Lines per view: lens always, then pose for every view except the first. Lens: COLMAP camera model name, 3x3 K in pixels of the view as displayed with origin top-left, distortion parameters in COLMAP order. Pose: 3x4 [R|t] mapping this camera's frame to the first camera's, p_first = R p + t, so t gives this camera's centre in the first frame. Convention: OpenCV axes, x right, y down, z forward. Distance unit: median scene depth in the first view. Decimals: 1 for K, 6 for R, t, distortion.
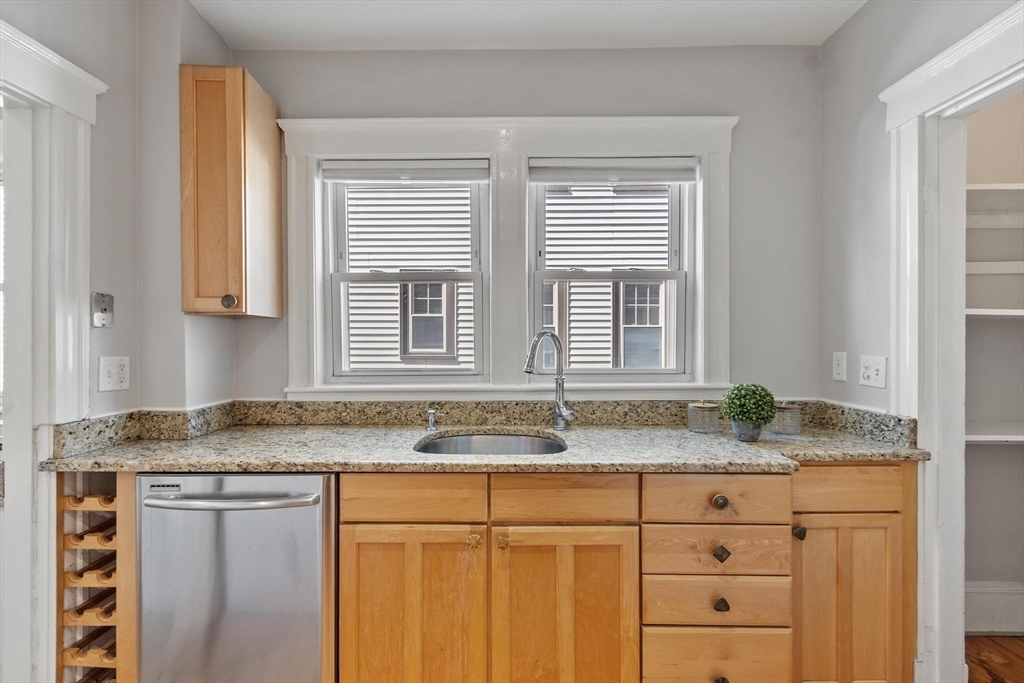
lens RADIAL K [[450.6, 0, 512.9], [0, 450.6, 347.7], [0, 0, 1]] dist [-0.002761, -0.000643]
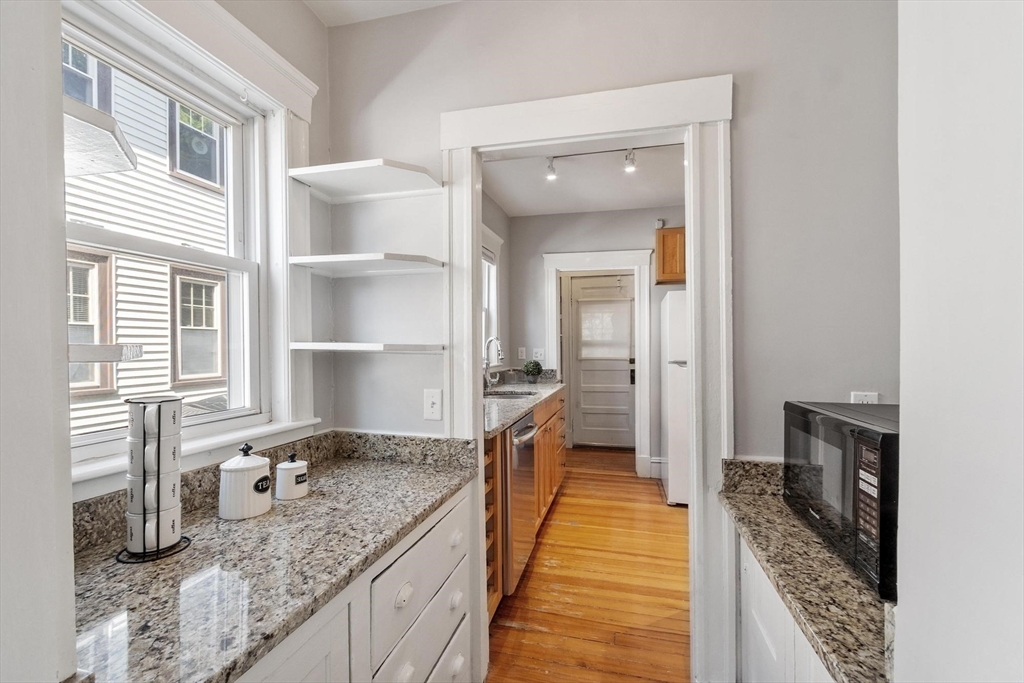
lens RADIAL K [[450.6, 0, 512.9], [0, 450.6, 347.7], [0, 0, 1]] dist [-0.002761, -0.000643]
pose [[0.239649, -0.006076, 0.970841, -1.599324], [0.014185, 0.999896, 0.002757, 0.002136], [-0.970756, 0.013111, 0.239710, 0.426920]]
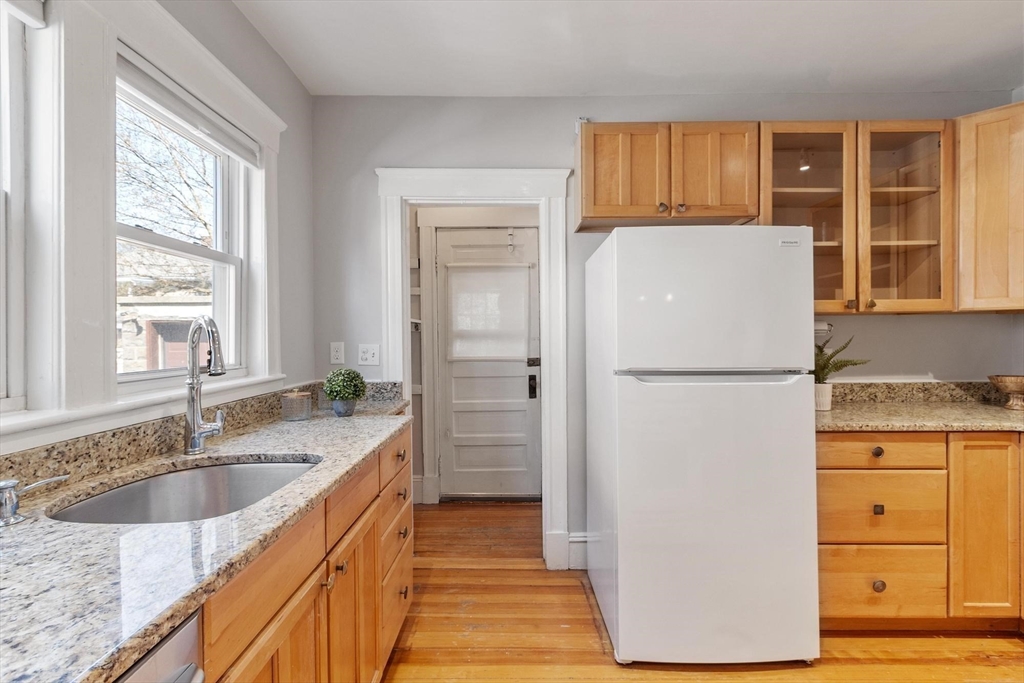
lens RADIAL K [[472.1, 0, 512.0], [0, 472.1, 341.5], [0, 0, 1]] dist [-0.002063, -0.000331]
pose [[-0.006763, -0.009399, 0.999933, -0.626873], [0.016556, 0.999818, 0.009510, 0.002441], [-0.999840, 0.016619, -0.006606, 0.466456]]
